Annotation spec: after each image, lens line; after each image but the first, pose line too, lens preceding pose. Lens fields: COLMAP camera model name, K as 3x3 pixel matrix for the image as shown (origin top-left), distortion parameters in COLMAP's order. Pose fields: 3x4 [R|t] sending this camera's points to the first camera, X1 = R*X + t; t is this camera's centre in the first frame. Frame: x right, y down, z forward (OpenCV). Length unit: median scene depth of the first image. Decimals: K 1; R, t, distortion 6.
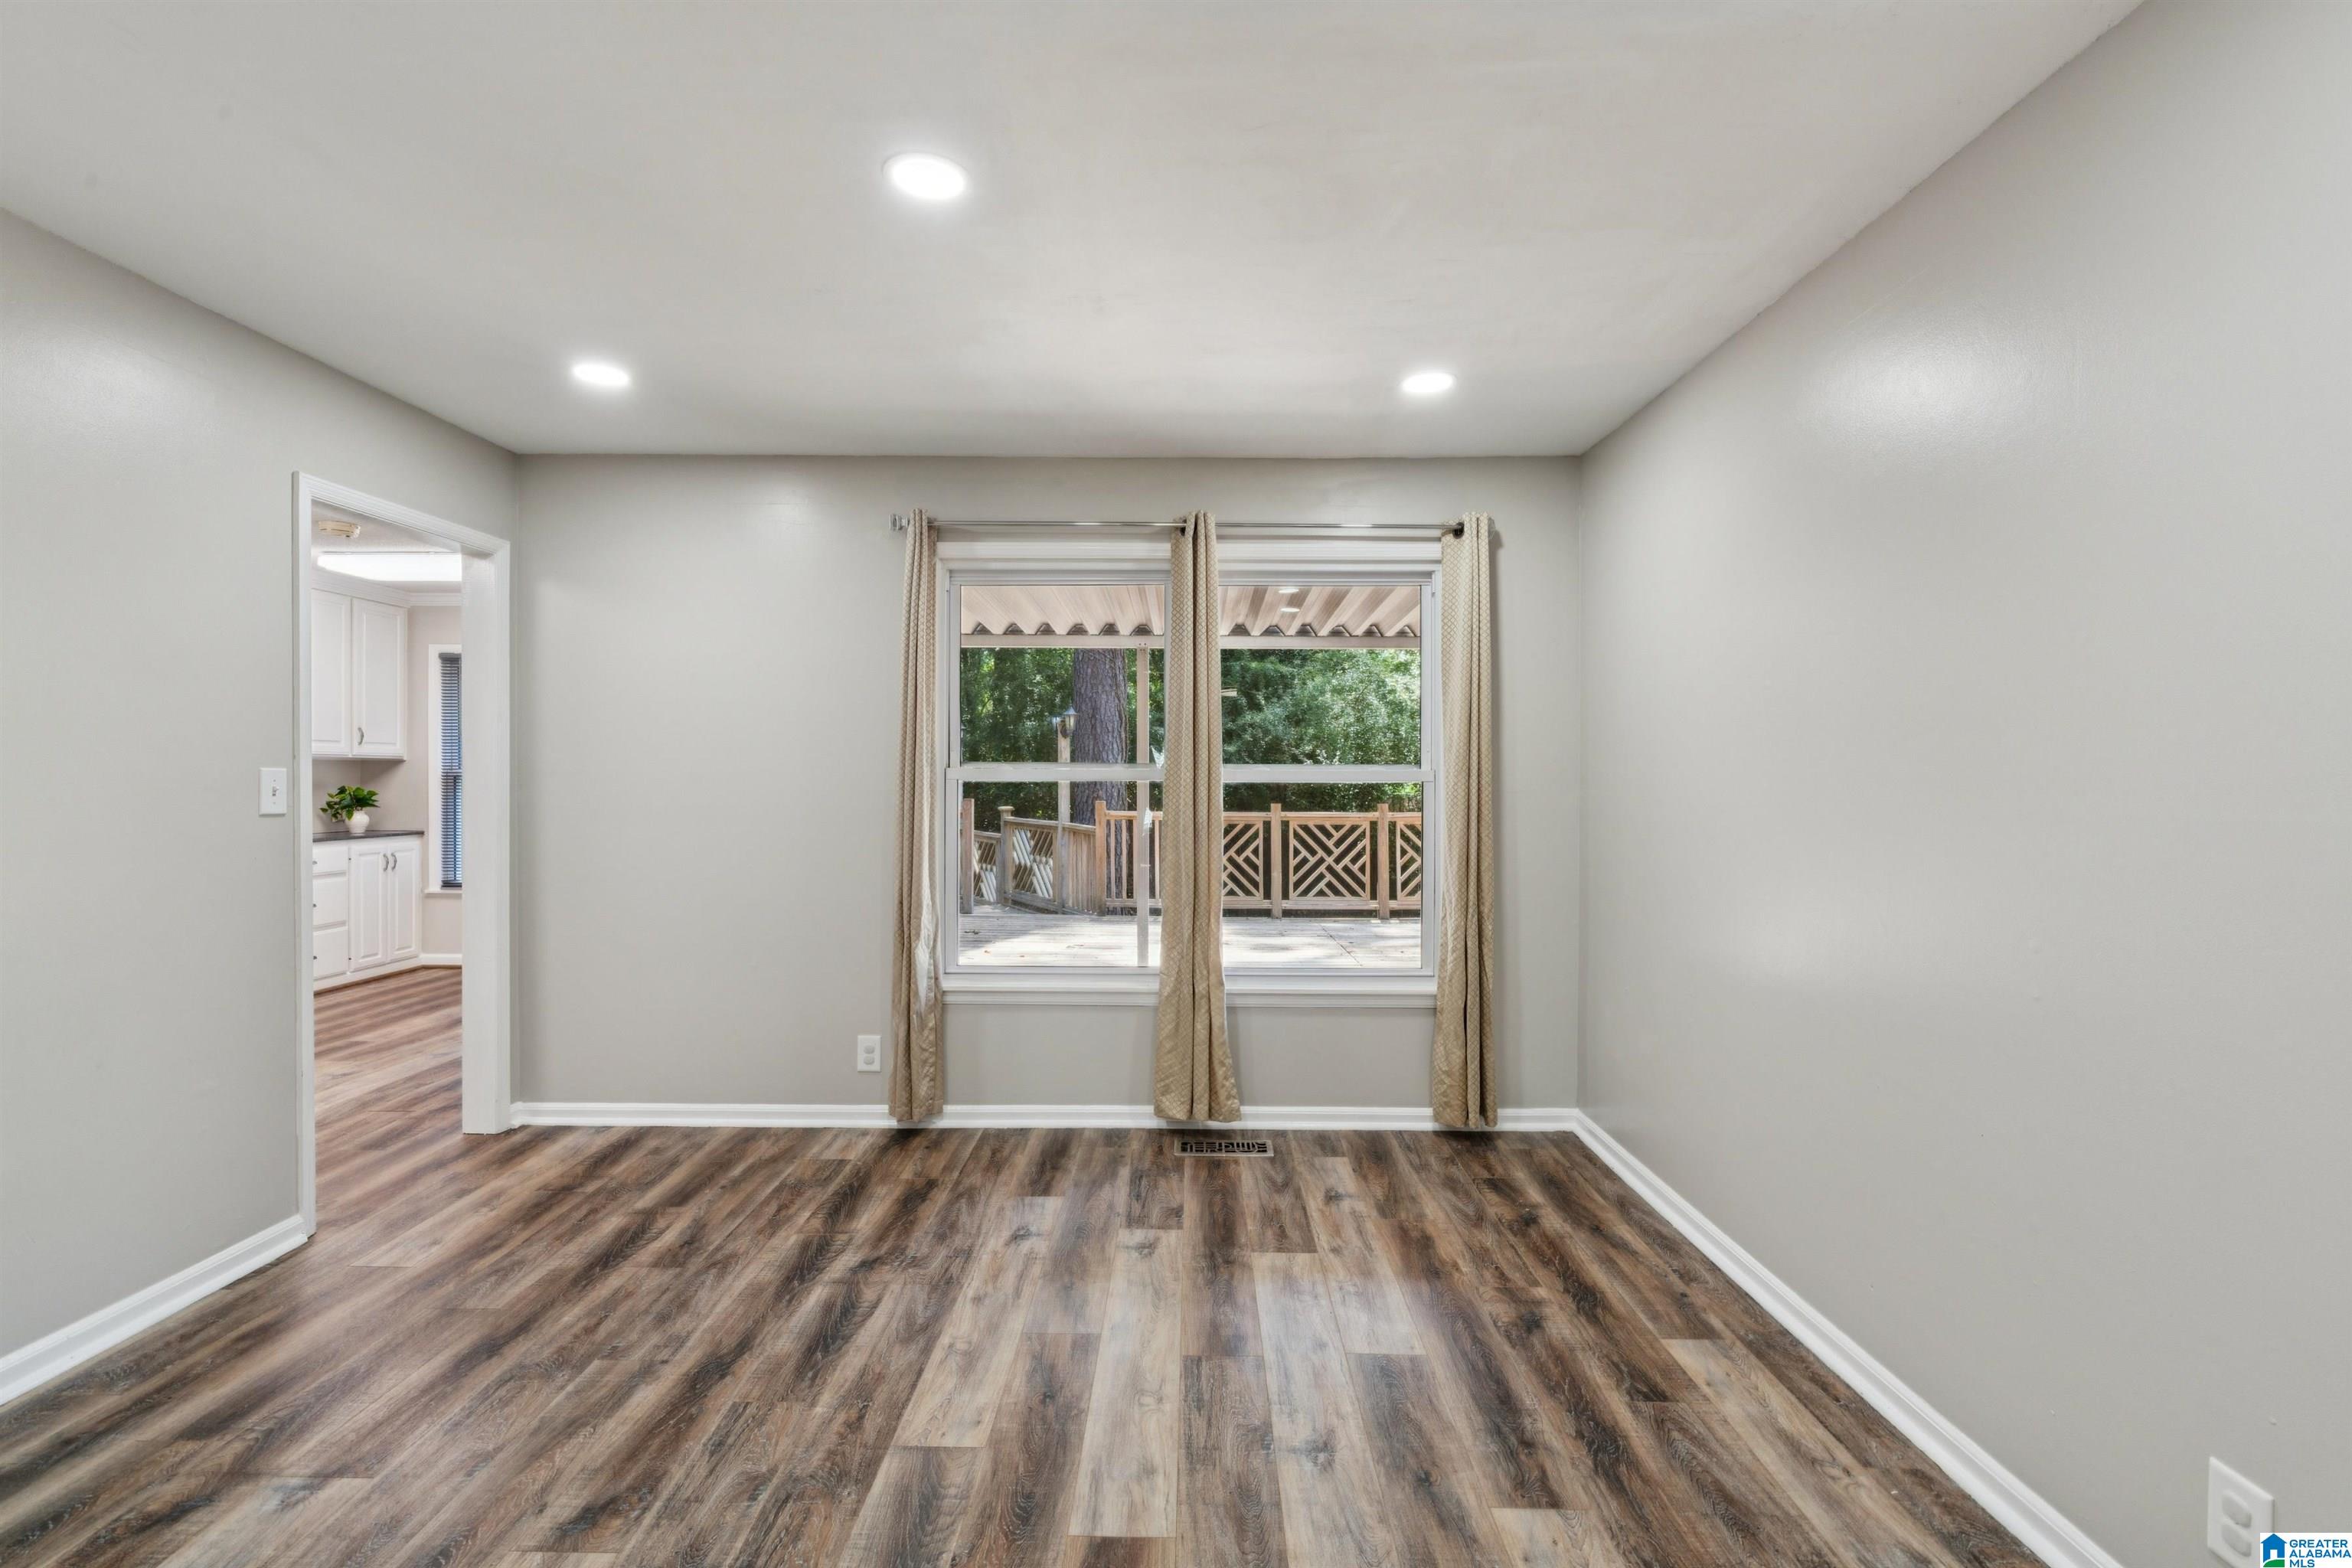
lens RADIAL K [[1049.7, 0, 1176.0], [0, 1049.7, 784.0], [0, 0, 1]] dist [-0.012788, 0.004897]
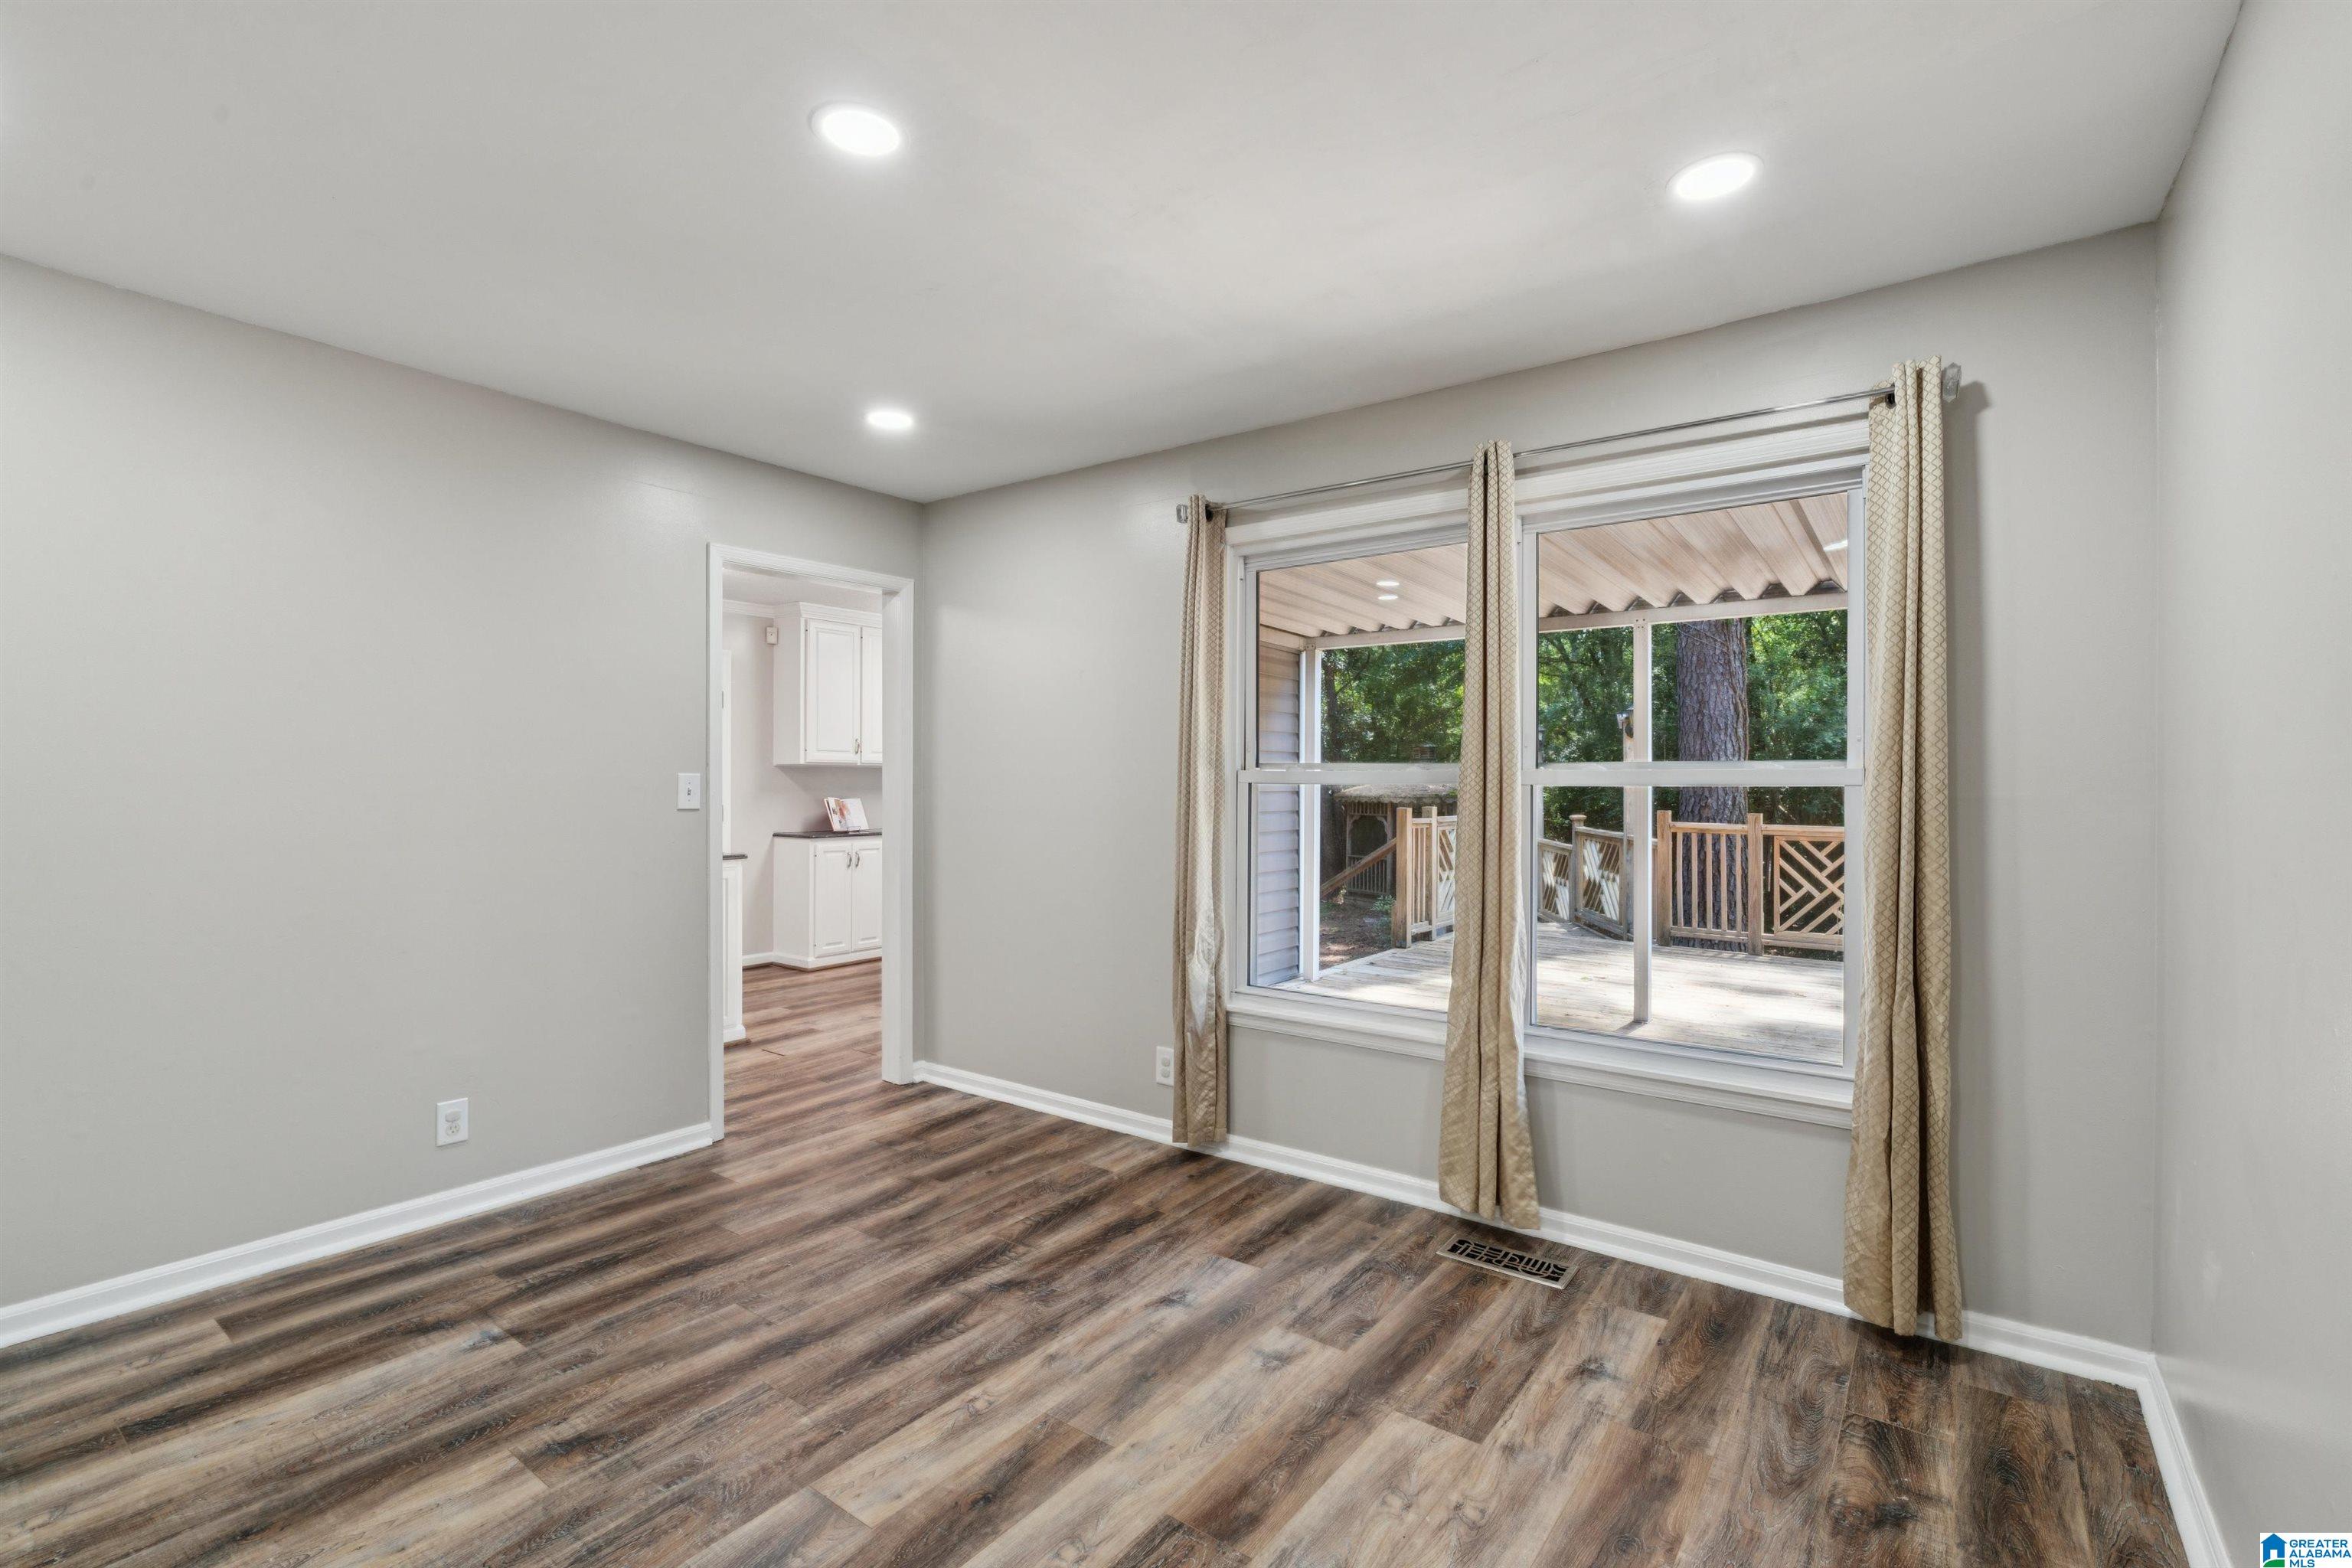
lens RADIAL K [[1049.7, 0, 1176.0], [0, 1049.7, 784.0], [0, 0, 1]] dist [-0.012788, 0.004897]
pose [[0.810331, -0.000271, -0.585973, 0.293059], [-0.003345, 0.999981, -0.005088, 0.001843], [0.585964, 0.006083, 0.810315, 0.227845]]
